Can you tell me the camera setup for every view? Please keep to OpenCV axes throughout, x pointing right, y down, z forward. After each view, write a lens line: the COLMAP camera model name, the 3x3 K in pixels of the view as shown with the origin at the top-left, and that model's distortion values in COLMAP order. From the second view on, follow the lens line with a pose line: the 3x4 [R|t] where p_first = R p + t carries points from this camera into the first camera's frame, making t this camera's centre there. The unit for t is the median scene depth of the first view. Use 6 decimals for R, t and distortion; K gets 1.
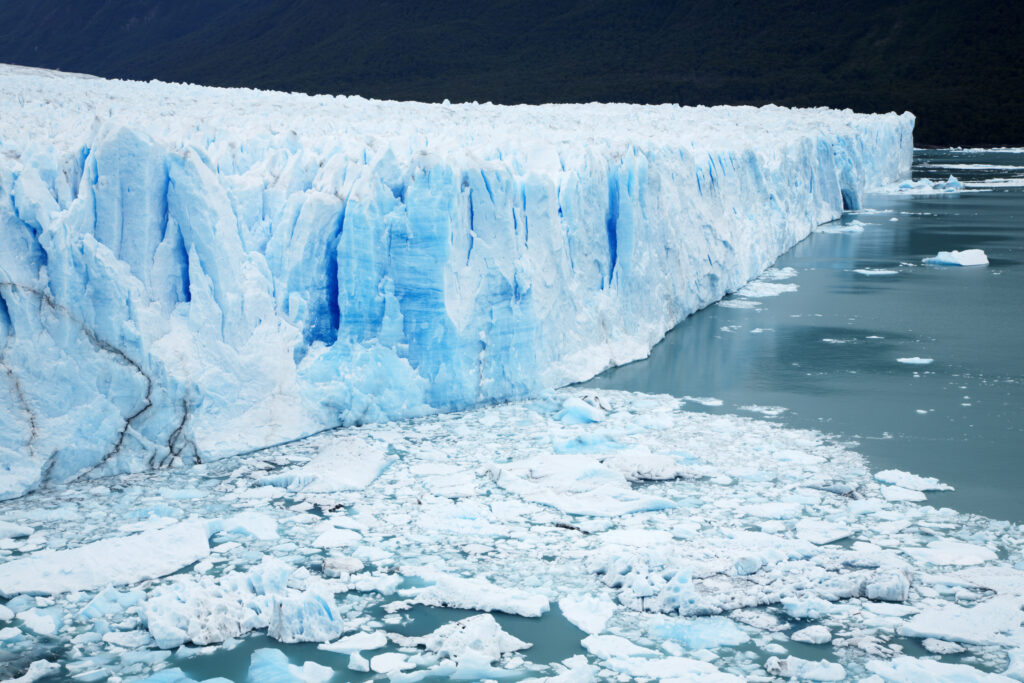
lens RADIAL K [[1465.0, 0, 511.2], [0, 1465.0, 343.7], [0, 0, 1]] dist [0.167088, 0.000000]
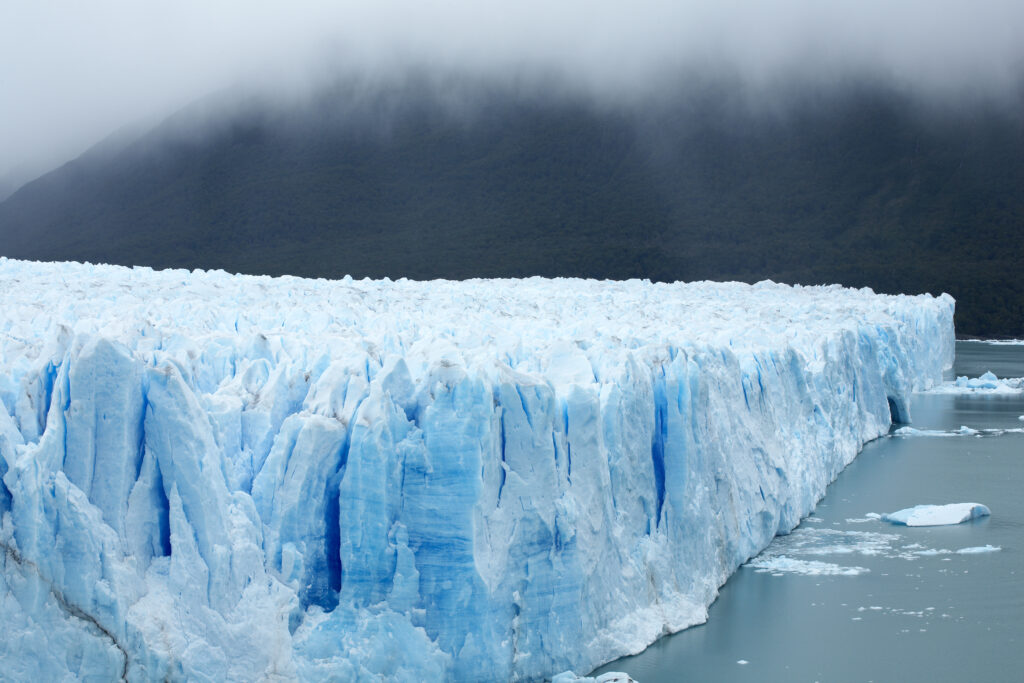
lens RADIAL K [[2031.6, 0, 509.0], [0, 2031.6, 349.1], [0, 0, 1]] dist [-0.315171, 0.000000]
pose [[0.998611, -0.003005, 0.052600, -0.082689], [0.009536, 0.992193, -0.124349, -0.002850], [-0.051816, 0.124678, 0.990843, -0.074091]]
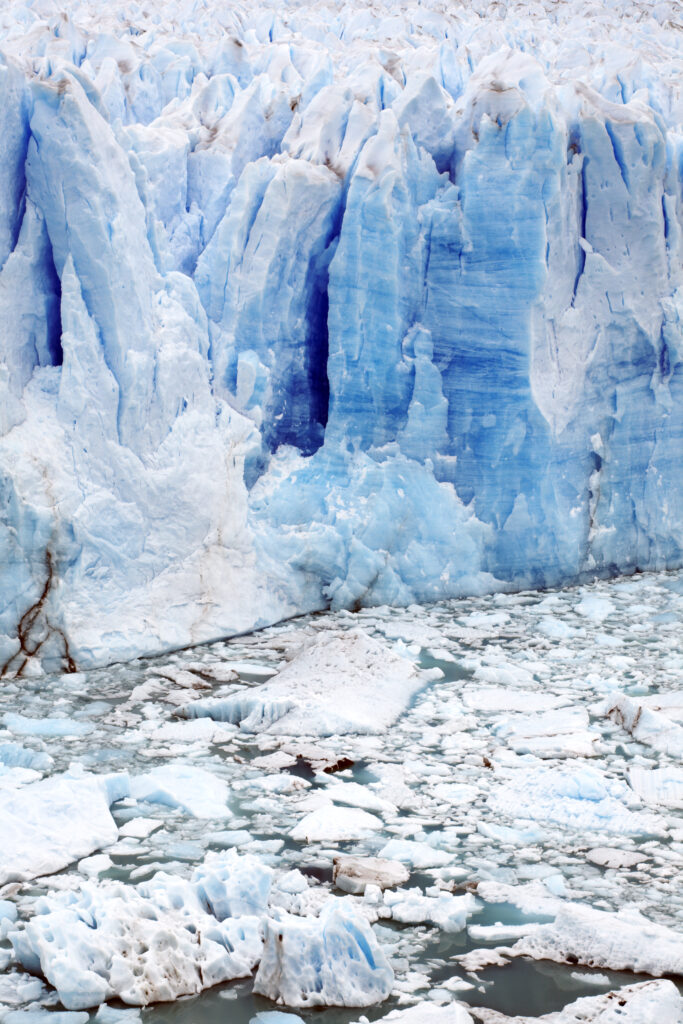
lens RADIAL K [[2929.6, 0, 347.0], [0, 2929.6, 511.1], [0, 0, 1]] dist [0.070916, 0.000000]
pose [[0.997235, 0.028011, -0.068831, -0.037091], [-0.026571, 0.999410, 0.021749, -0.001741], [0.069399, -0.019860, 0.997391, -0.036395]]
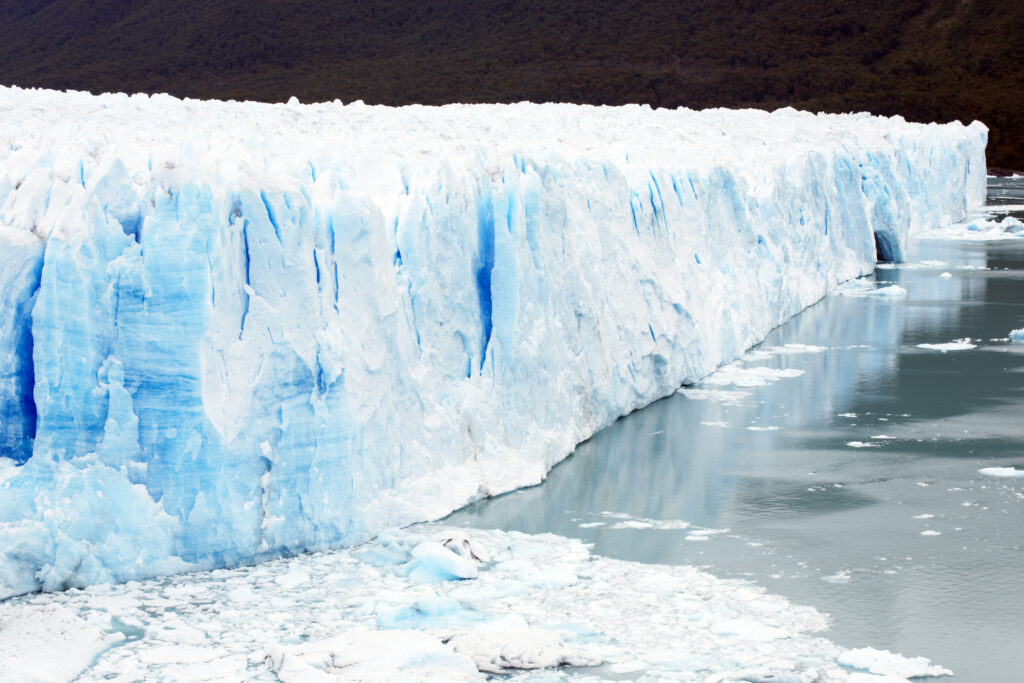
lens RADIAL K [[2236.0, 0, 519.5], [0, 2236.0, 333.3], [0, 0, 1]] dist [-0.245267, 0.000000]
pose [[0.998885, -0.004758, 0.046971, 0.047628], [0.007574, 0.998172, -0.059967, 0.003291], [-0.046600, 0.060255, 0.997095, 0.027127]]
